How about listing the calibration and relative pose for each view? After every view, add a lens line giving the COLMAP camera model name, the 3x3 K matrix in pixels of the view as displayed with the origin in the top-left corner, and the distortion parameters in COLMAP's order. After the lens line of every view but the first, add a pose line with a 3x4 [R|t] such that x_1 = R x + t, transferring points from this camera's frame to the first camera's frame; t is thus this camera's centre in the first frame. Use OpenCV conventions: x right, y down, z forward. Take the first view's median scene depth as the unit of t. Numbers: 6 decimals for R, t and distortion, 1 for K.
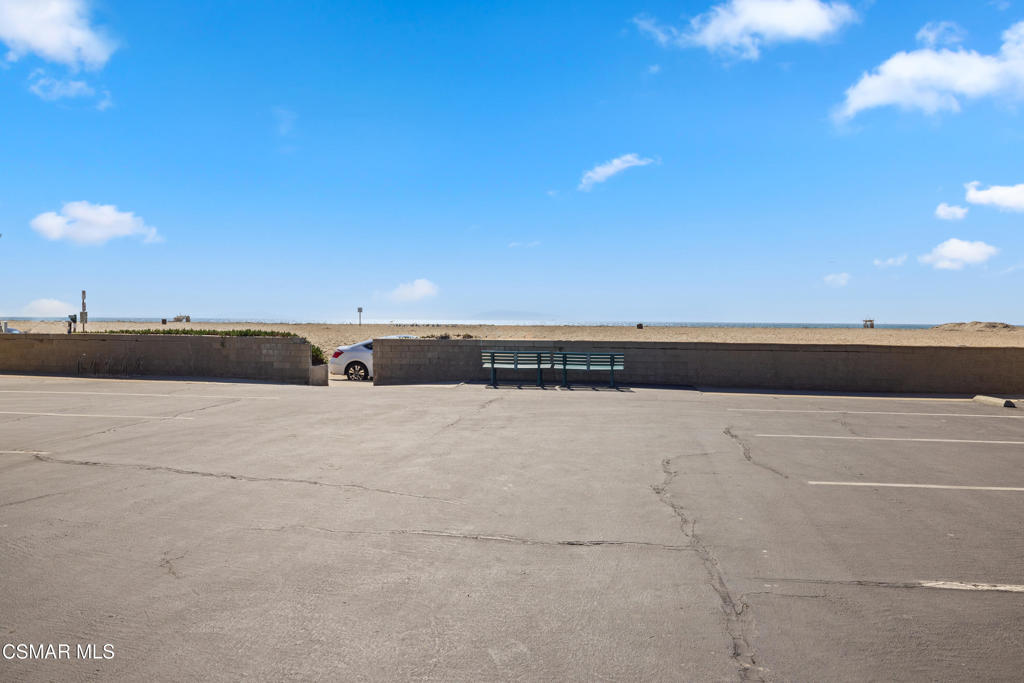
lens RADIAL K [[769.1, 0, 512.0], [0, 769.1, 341.5], [0, 0, 1]] dist [0.006802, 0.002080]
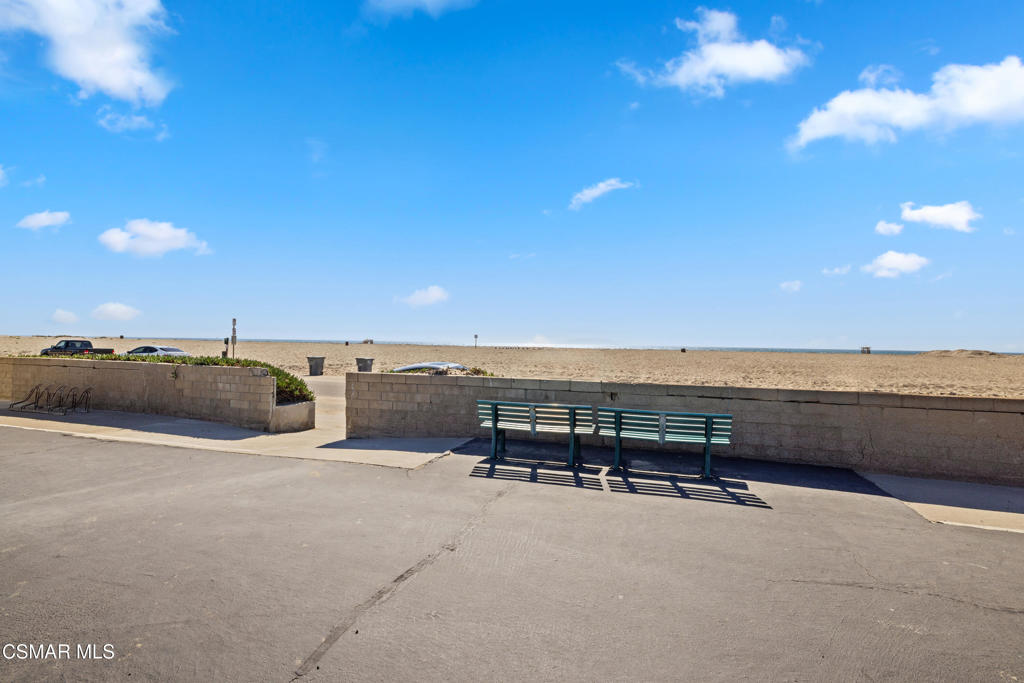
lens RADIAL K [[512.3, 0, 512.0], [0, 512.3, 341.5], [0, 0, 1]] dist [0.001883, 0.000103]
pose [[0.988974, 0.008613, -0.147840, 0.040750], [-0.013436, 0.999408, -0.031662, -0.018714], [0.147480, 0.033299, 0.988504, 0.539817]]
